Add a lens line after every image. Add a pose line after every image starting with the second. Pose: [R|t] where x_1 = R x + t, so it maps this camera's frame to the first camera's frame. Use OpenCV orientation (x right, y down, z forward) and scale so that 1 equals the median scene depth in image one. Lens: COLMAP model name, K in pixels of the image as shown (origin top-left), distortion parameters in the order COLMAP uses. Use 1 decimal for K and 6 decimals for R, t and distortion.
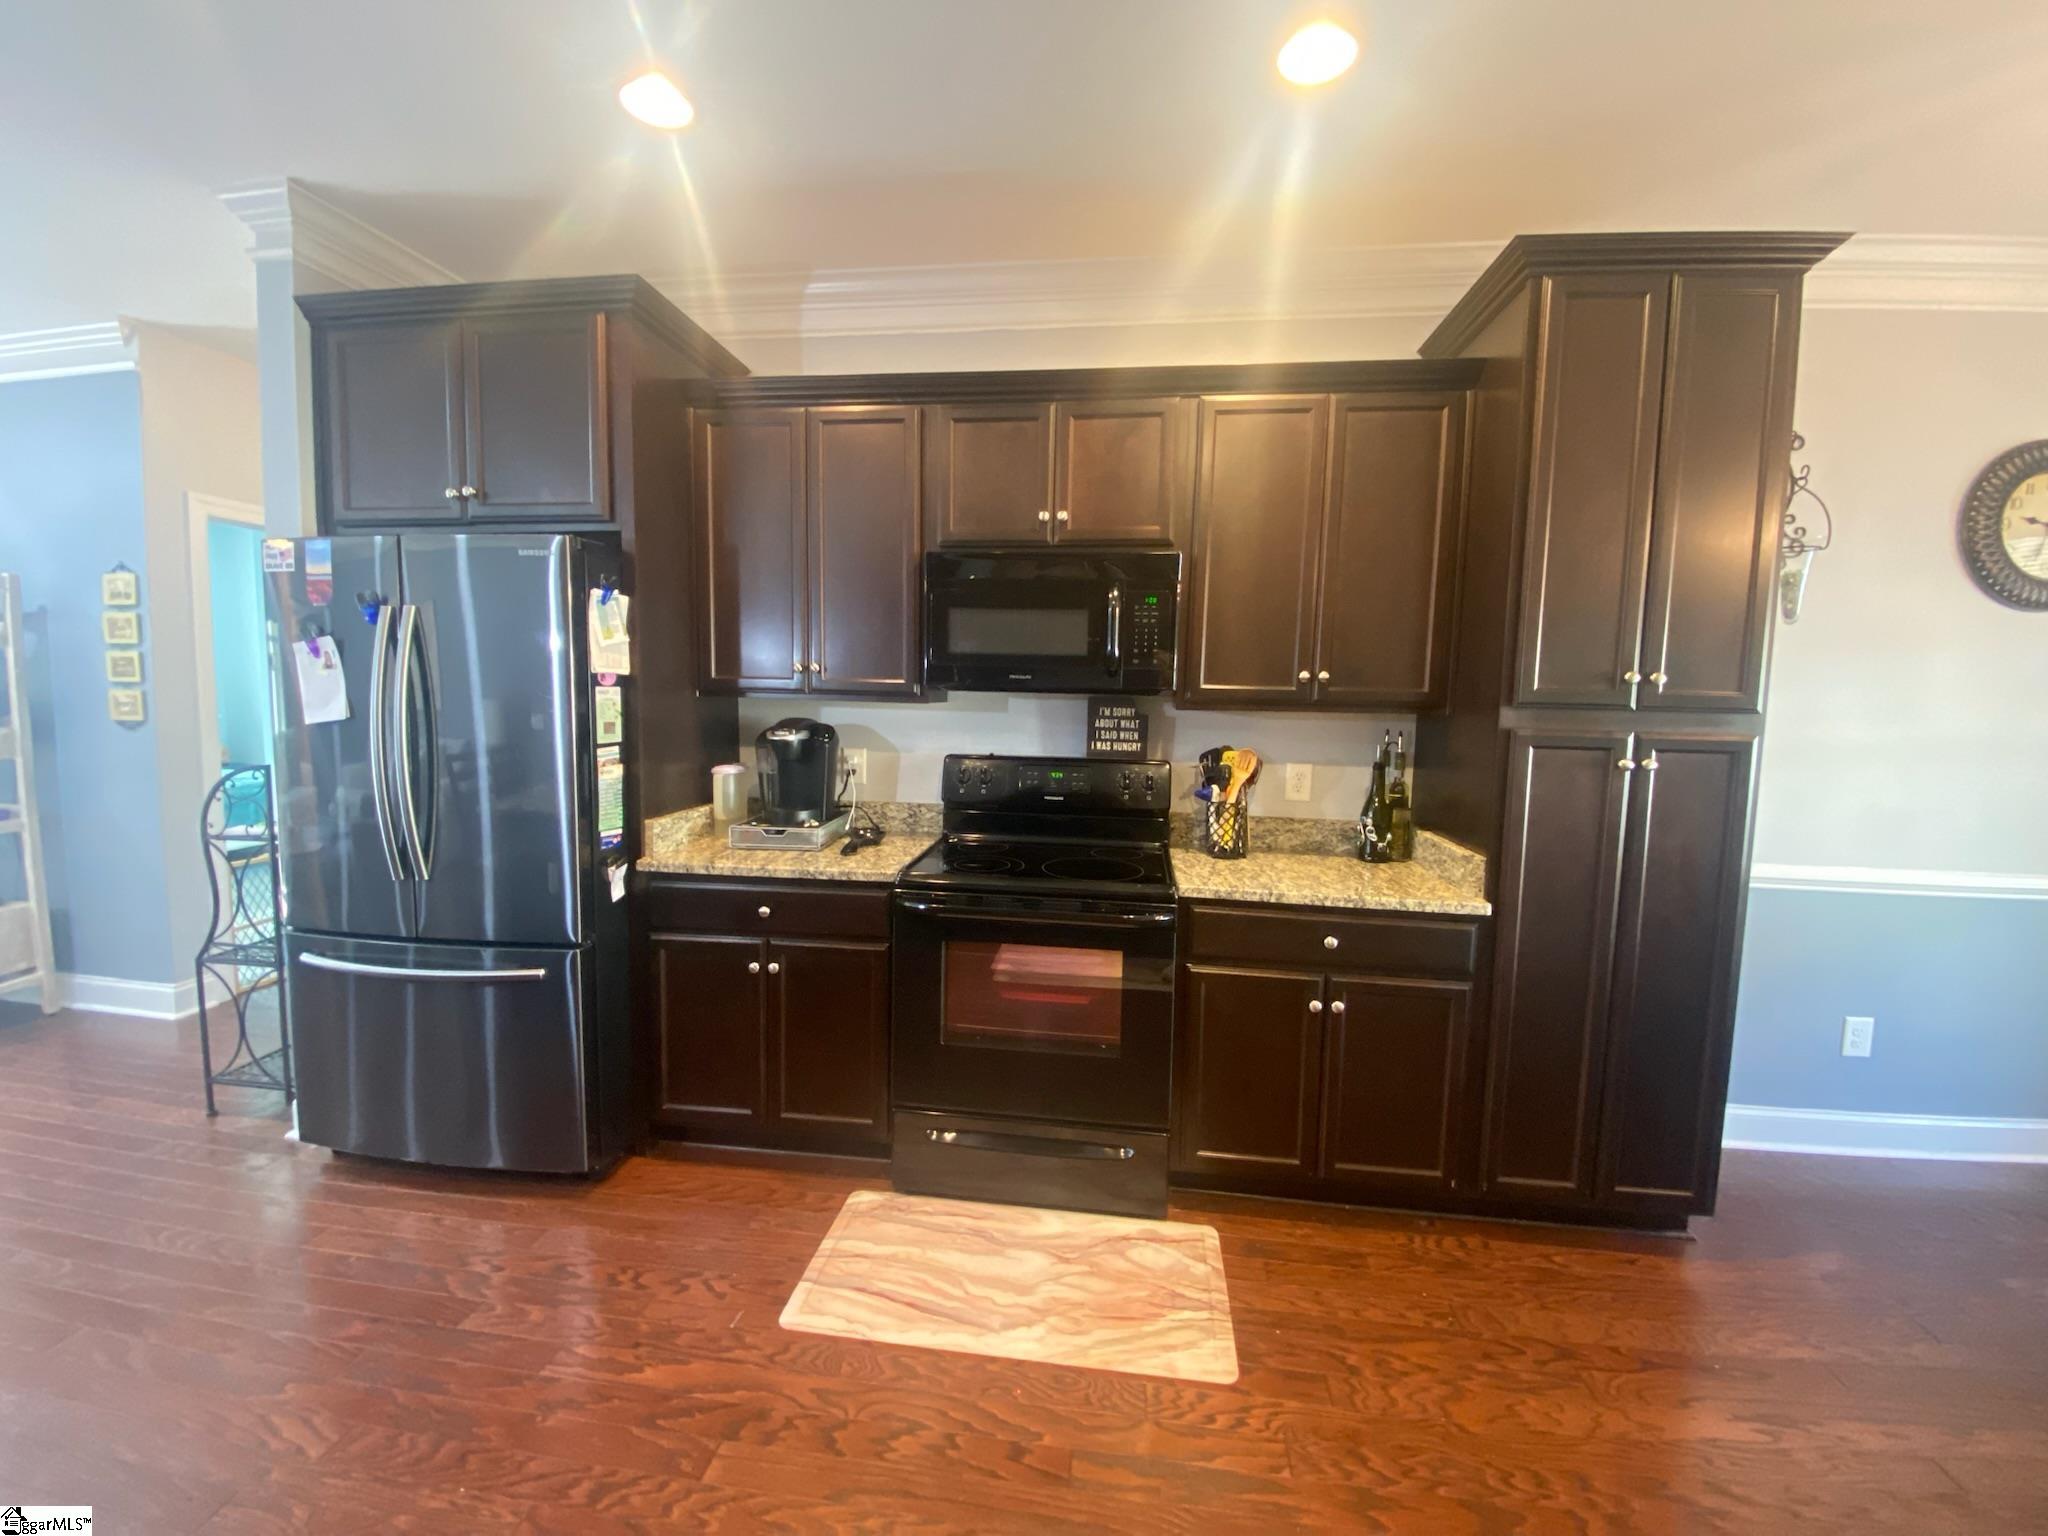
lens RADIAL K [[836.8, 0, 1035.6], [0, 836.8, 770.4], [0, 0, 1]] dist [0.000166, -0.011171]
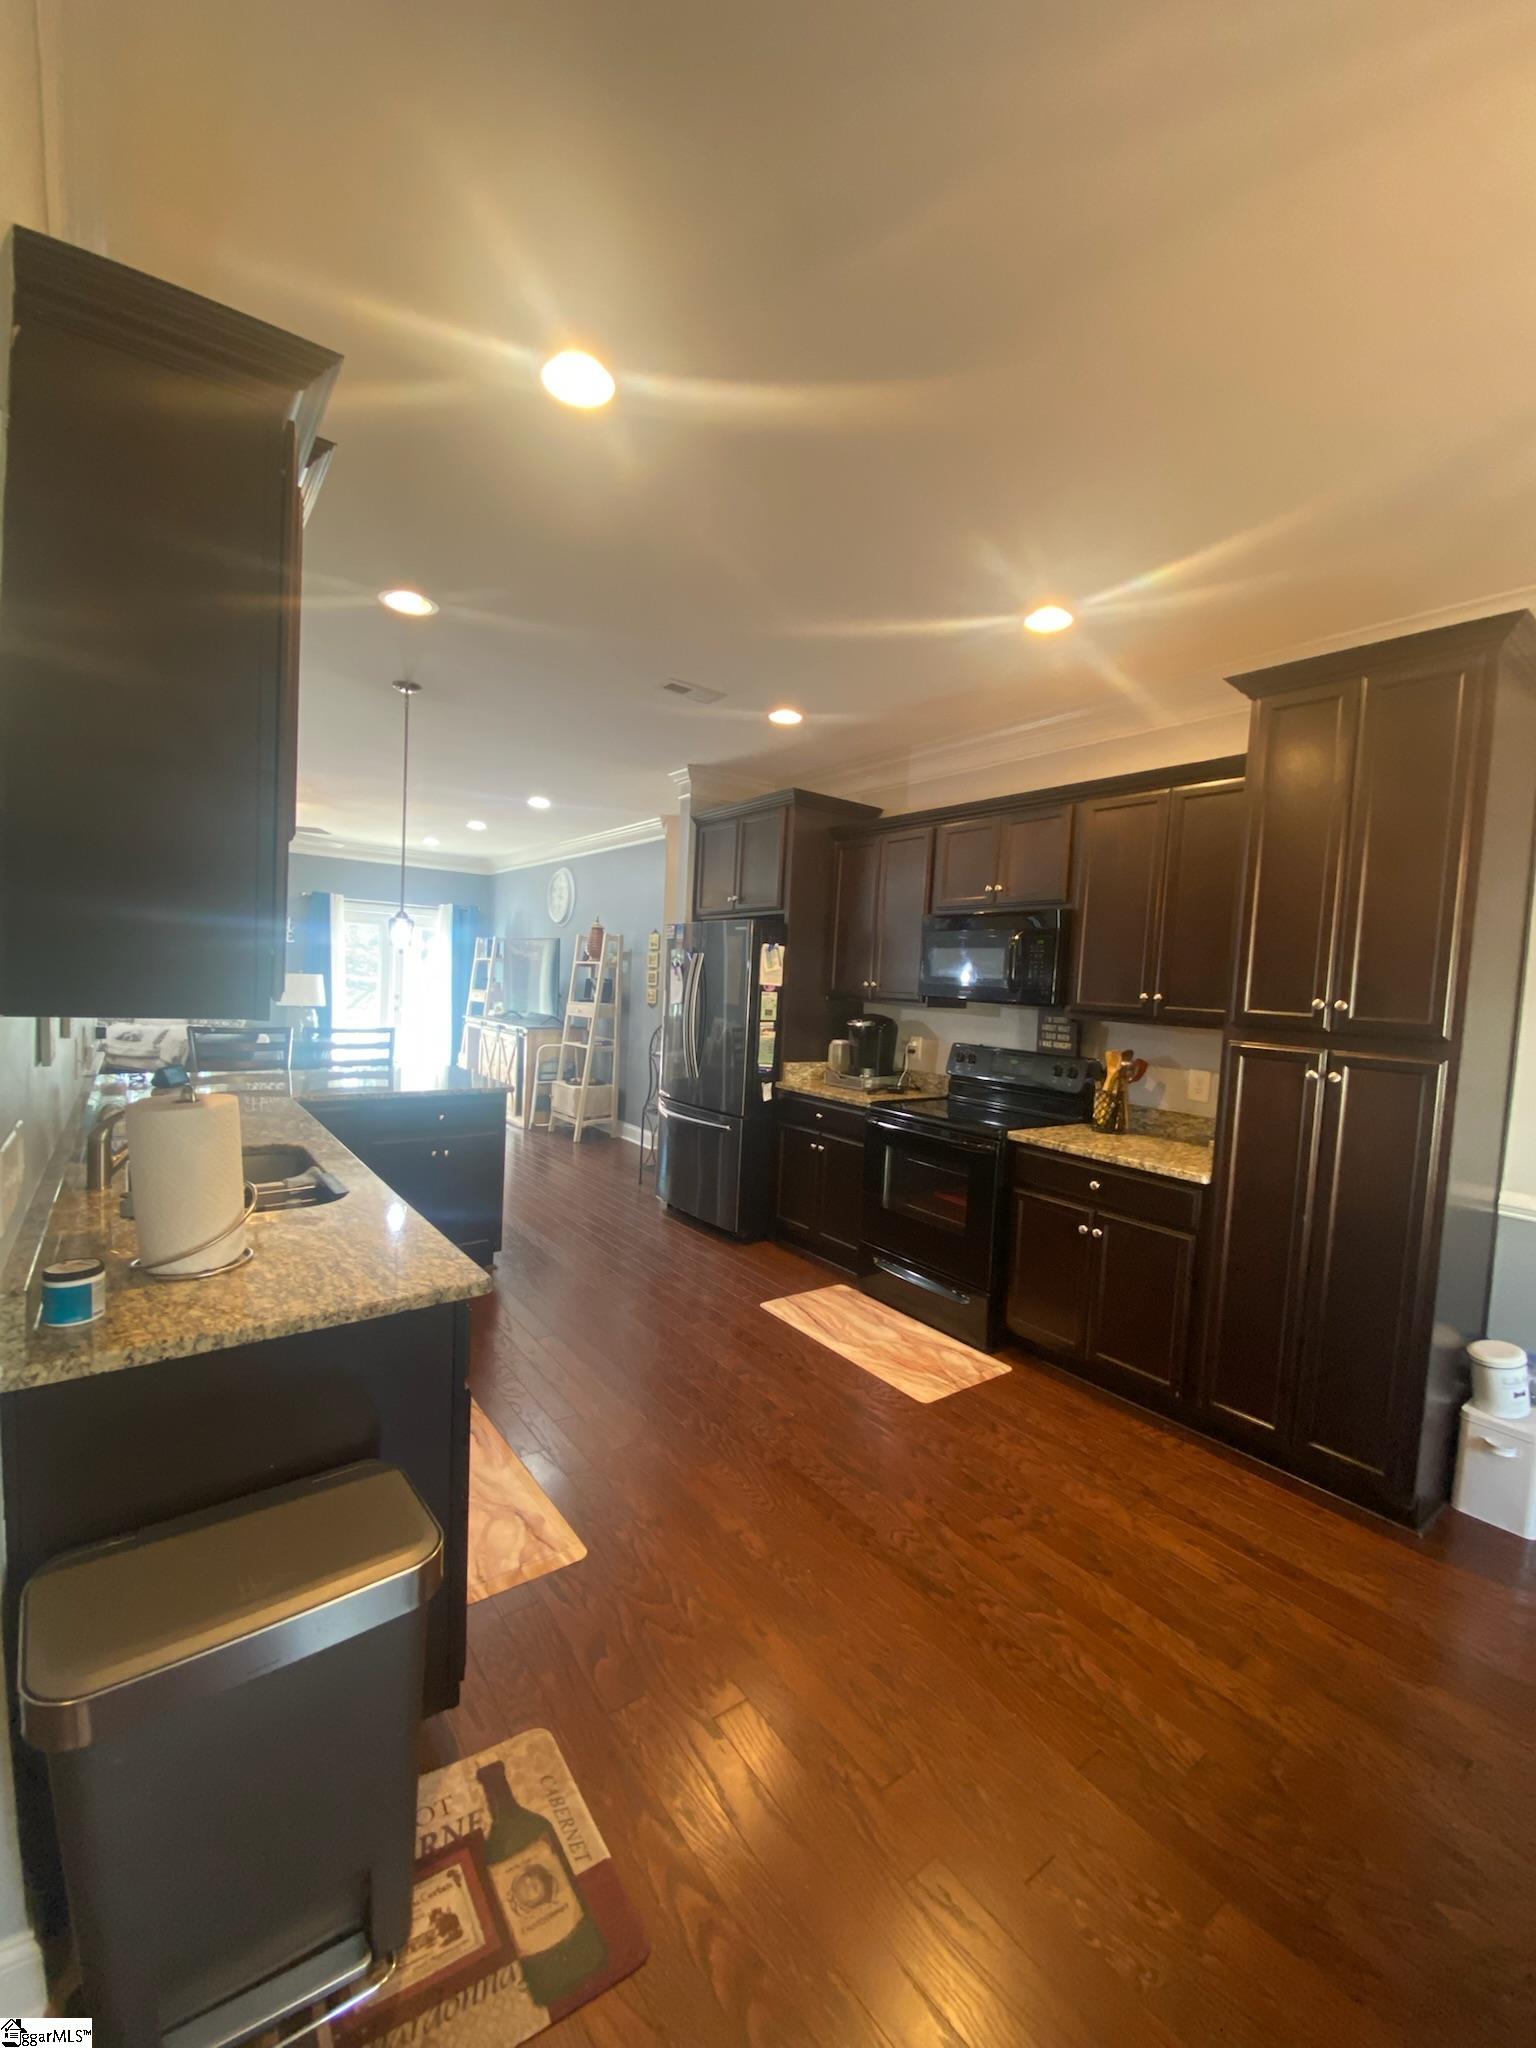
lens RADIAL K [[836.8, 0, 750.7], [0, 836.8, 1036.5], [0, 0, 1]] dist [0.000166, -0.011171]
pose [[0.676412, 0.063151, -0.733811, 0.900025], [-0.107731, 0.994085, -0.013755, 0.036275], [0.728602, 0.088358, 0.679214, -0.364996]]
